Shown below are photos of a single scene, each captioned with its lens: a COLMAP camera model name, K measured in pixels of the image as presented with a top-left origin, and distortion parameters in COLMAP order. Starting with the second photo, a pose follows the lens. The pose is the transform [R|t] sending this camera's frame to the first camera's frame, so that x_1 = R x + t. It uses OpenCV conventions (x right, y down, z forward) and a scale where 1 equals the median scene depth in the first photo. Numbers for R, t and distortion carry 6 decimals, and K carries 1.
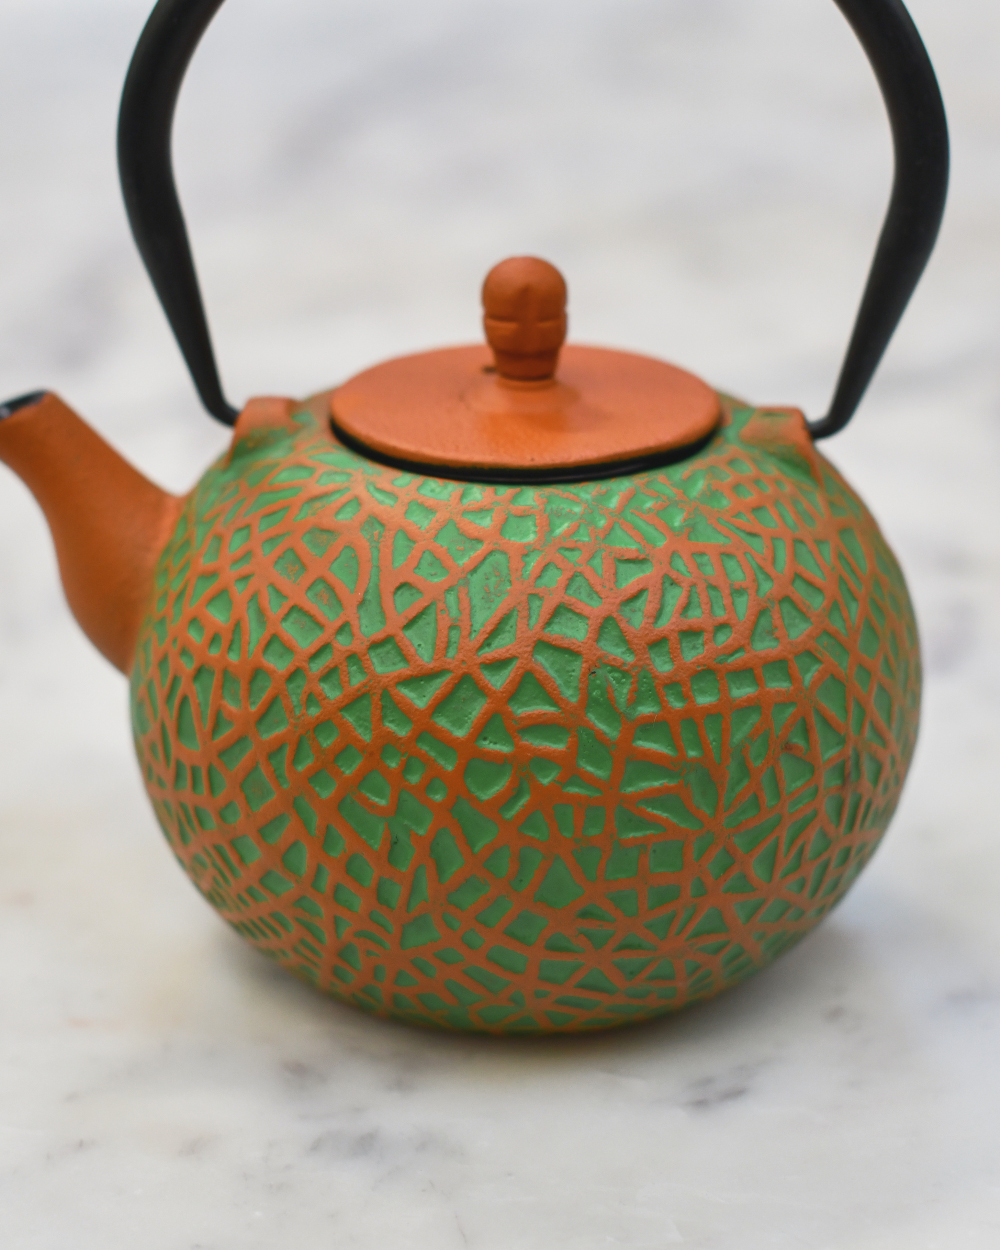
lens RADIAL K [[3413.3, 0, 520.0], [0, 3413.3, 624.7], [0, 0, 1]] dist [-0.215114, -0.190986]
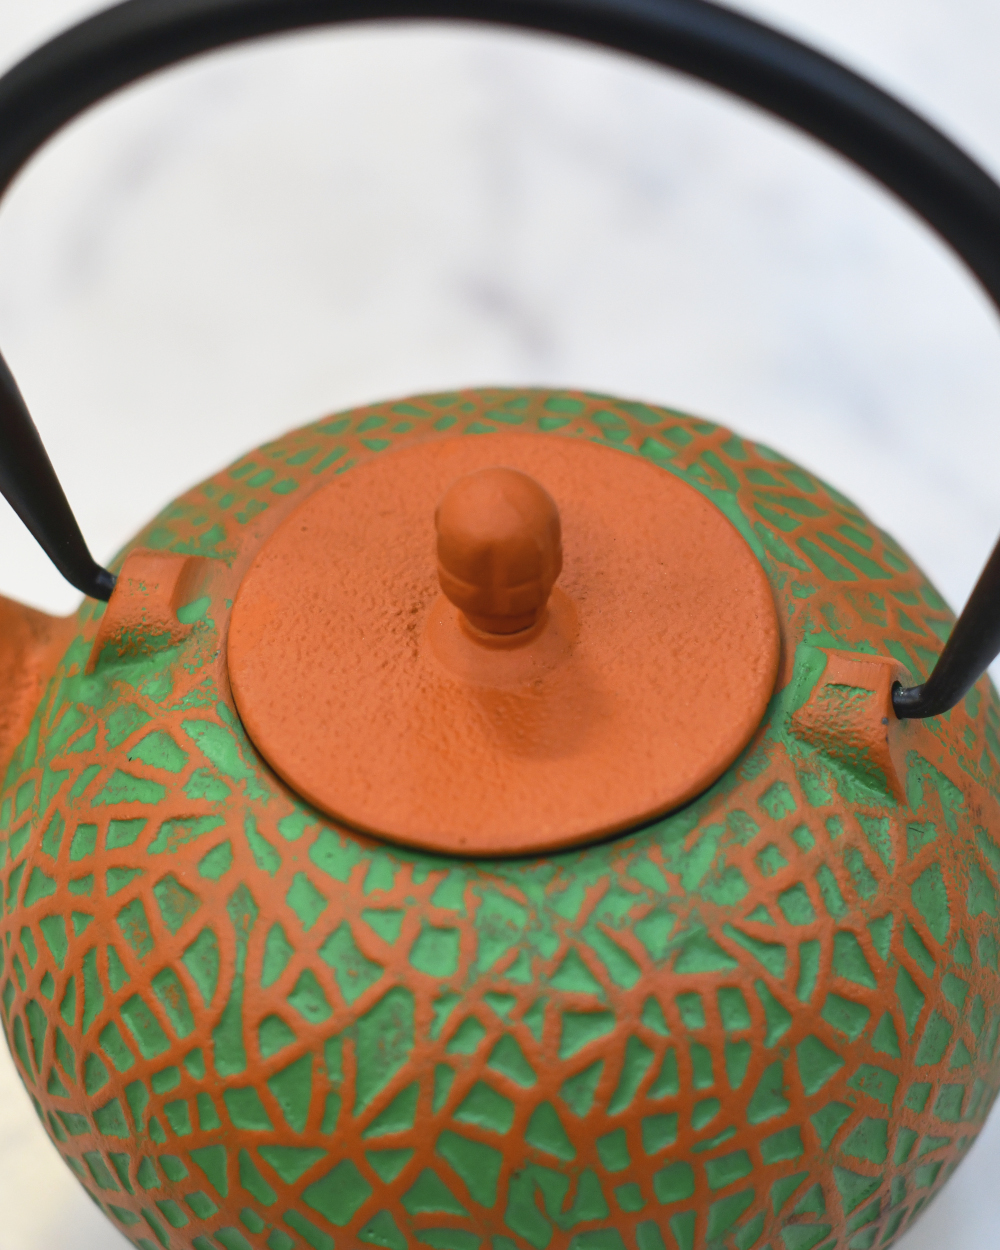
lens RADIAL K [[3413.3, 0, 520.0], [0, 3413.3, 624.7], [0, 0, 1]] dist [-0.215114, -0.190986]
pose [[0.988503, 0.092310, -0.119754, 0.096868], [-0.026620, 0.885888, 0.463136, -0.420883], [0.148840, -0.454623, 0.878160, 0.404726]]
